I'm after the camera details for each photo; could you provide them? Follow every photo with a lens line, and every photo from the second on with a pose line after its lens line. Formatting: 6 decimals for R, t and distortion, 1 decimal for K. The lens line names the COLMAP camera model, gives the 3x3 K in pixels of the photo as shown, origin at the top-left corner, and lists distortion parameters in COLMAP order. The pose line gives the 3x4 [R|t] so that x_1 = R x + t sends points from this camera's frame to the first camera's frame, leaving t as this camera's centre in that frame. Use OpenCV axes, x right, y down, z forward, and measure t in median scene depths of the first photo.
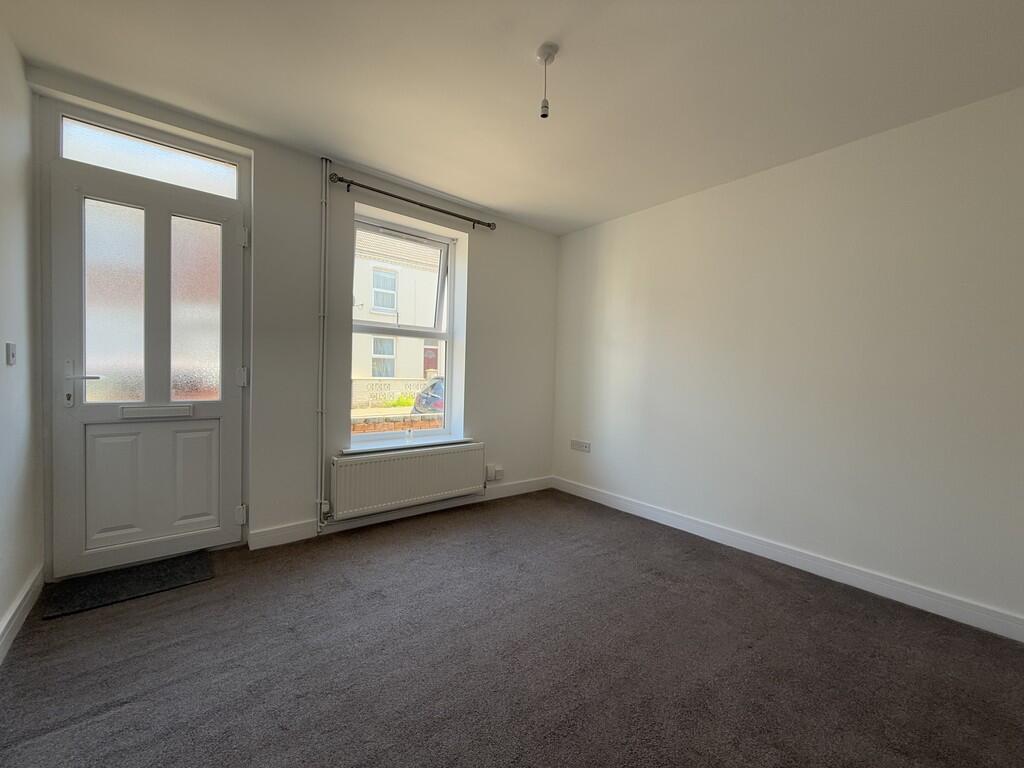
lens RADIAL K [[407.3, 0, 510.9], [0, 407.3, 389.5], [0, 0, 1]] dist [-0.009259, -0.000219]
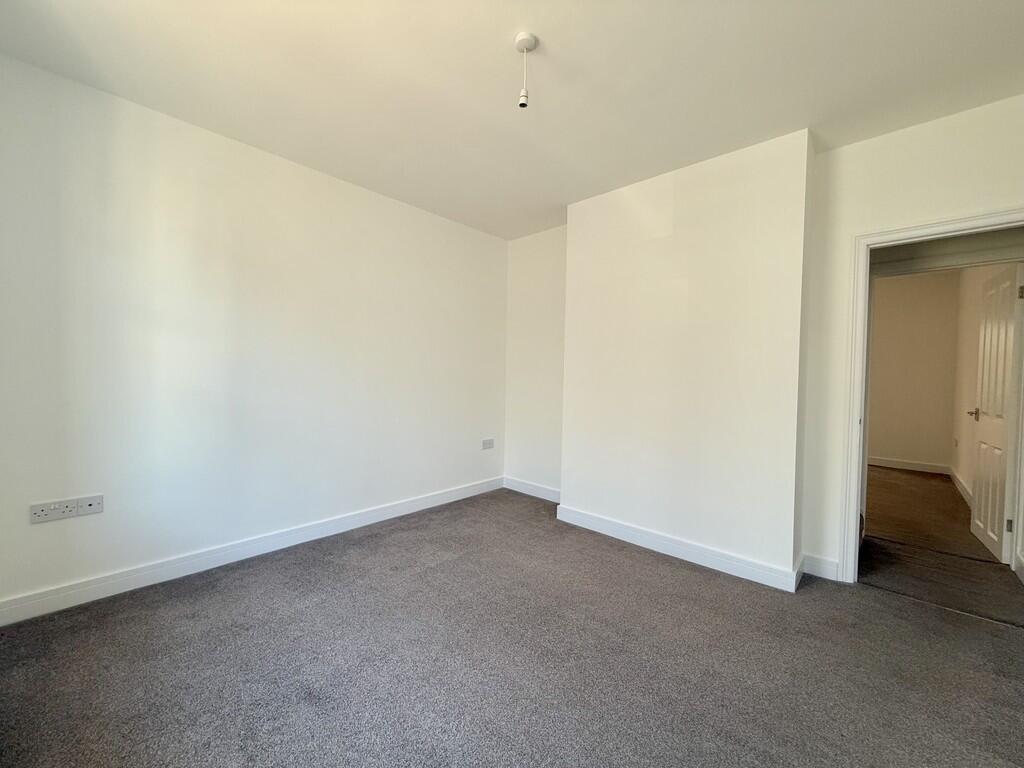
lens RADIAL K [[407.3, 0, 510.5], [0, 407.3, 380.0], [0, 0, 1]] dist [-0.009259, -0.000219]
pose [[-0.118343, -0.045963, 0.991908, -0.528634], [0.033475, 0.998176, 0.050247, -0.039931], [-0.992408, 0.039150, -0.116589, 0.684940]]
